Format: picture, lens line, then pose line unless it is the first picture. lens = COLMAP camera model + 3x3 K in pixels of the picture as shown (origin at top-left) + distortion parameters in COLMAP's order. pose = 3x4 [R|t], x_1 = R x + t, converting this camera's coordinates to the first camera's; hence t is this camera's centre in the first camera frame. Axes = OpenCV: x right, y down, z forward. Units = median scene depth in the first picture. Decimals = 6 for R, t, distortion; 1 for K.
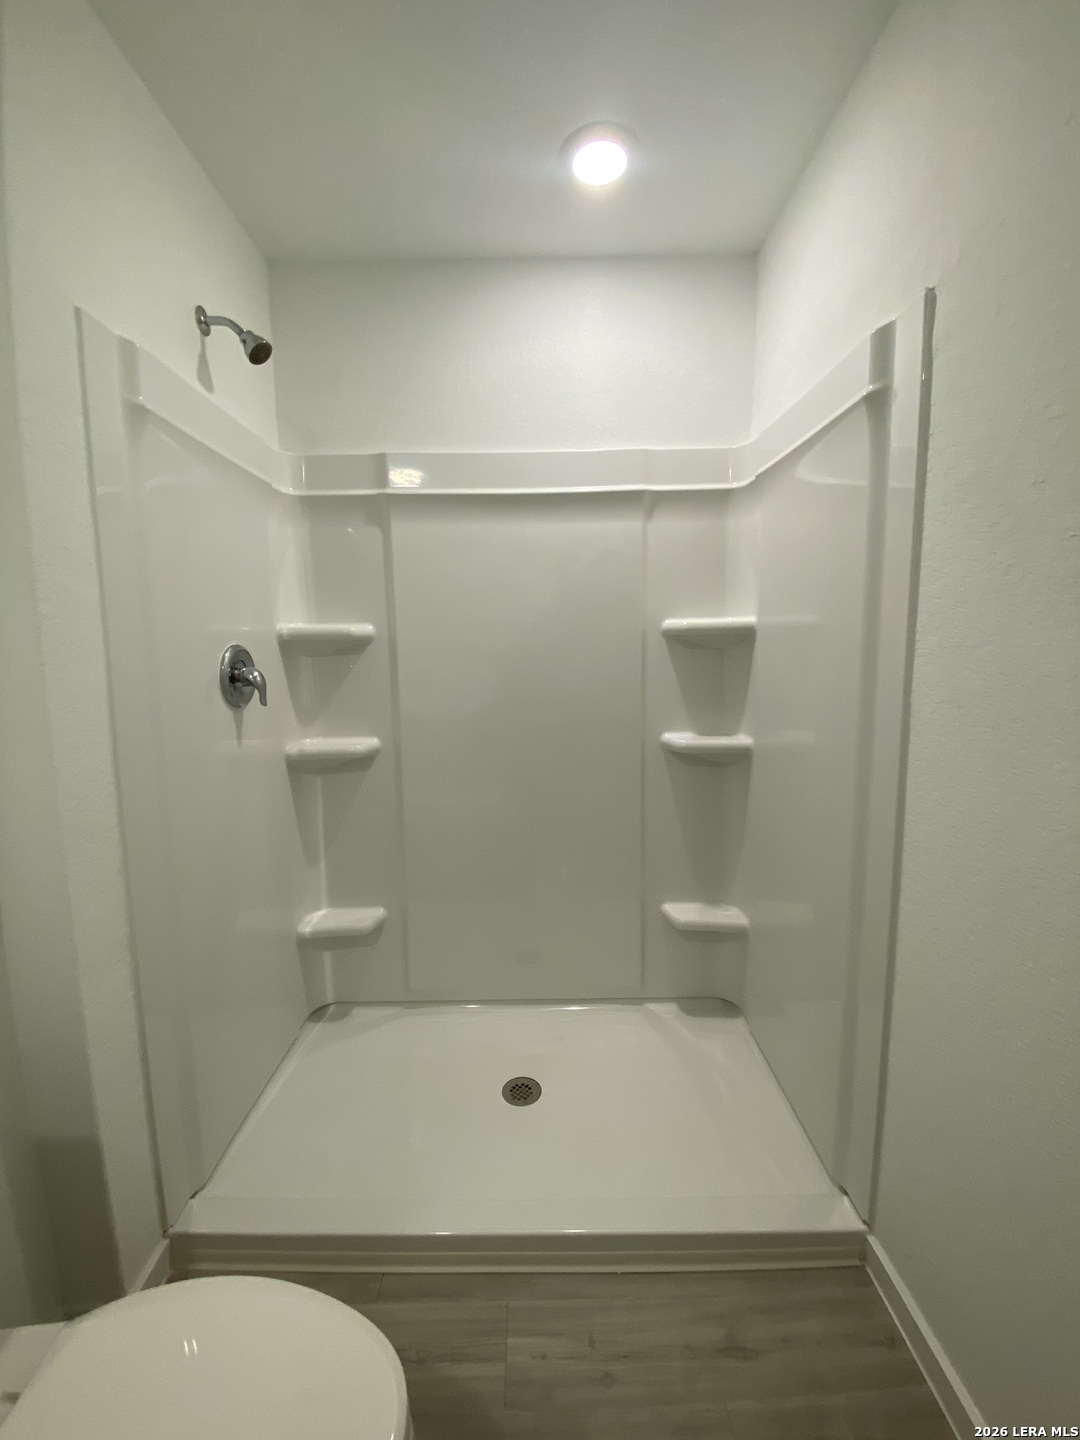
lens RADIAL K [[569.6, 0, 532.1], [0, 569.6, 714.6], [0, 0, 1]] dist [0.044070, -0.029470]
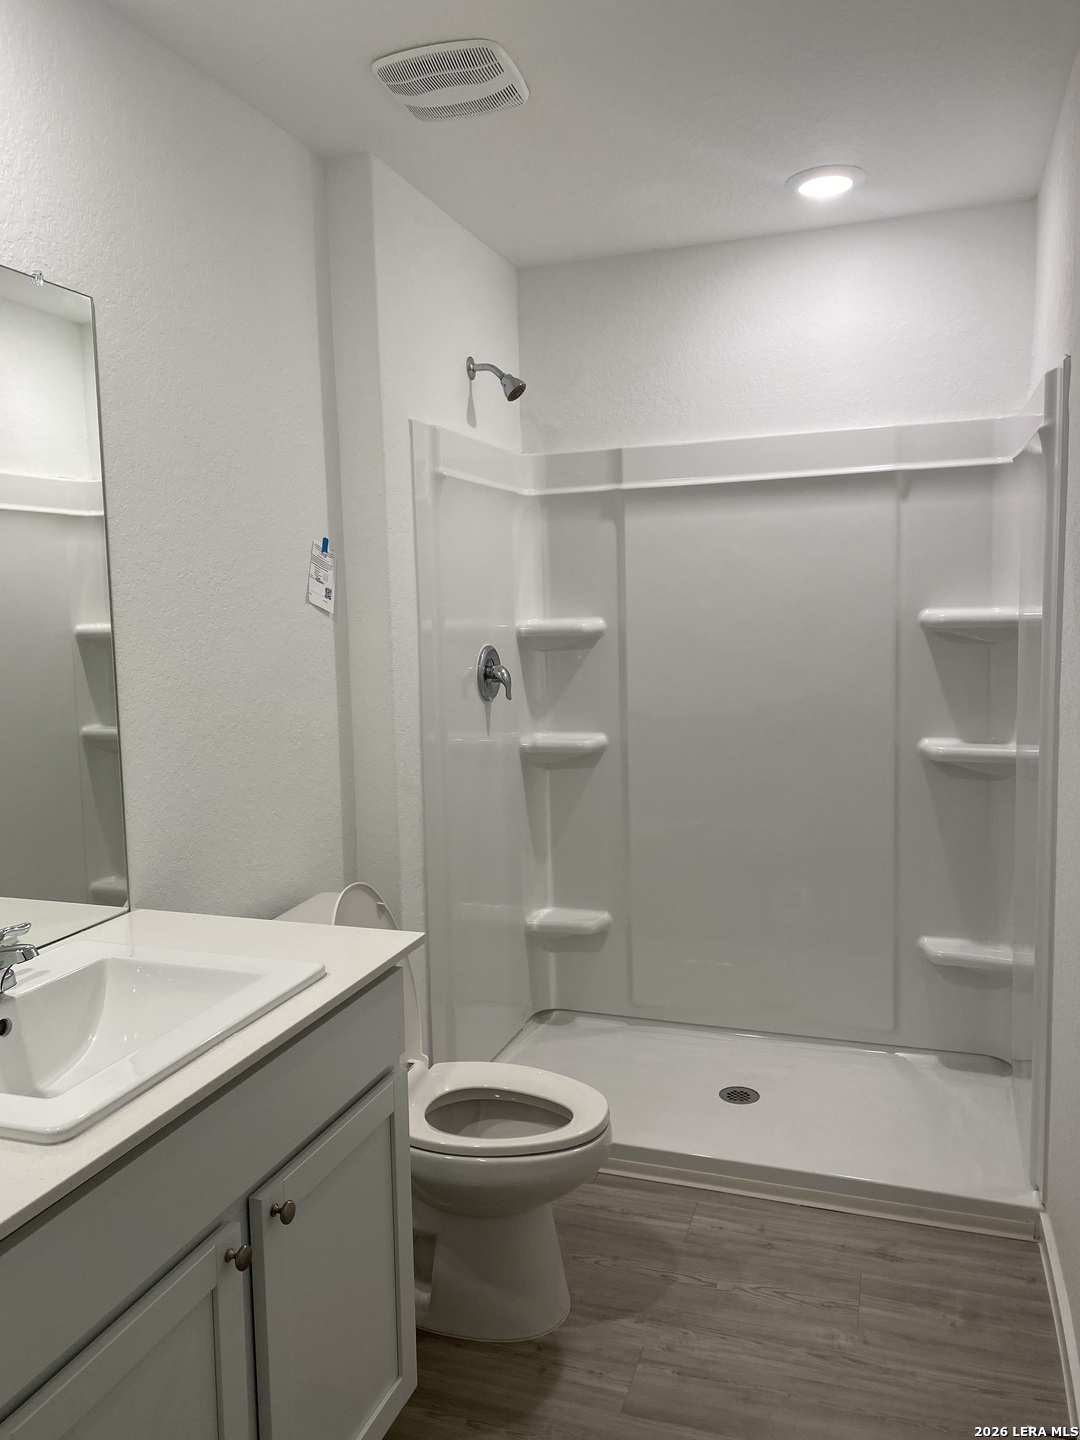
lens RADIAL K [[1090.5, 0, 540.0], [0, 1090.5, 720.0], [0, 0, 1]] dist [0.000512, 0.000236]
pose [[0.945128, 0.025367, -0.325714, 0.235072], [-0.024824, 0.999675, 0.005822, 0.008936], [0.325756, 0.002583, 0.945450, -0.817341]]
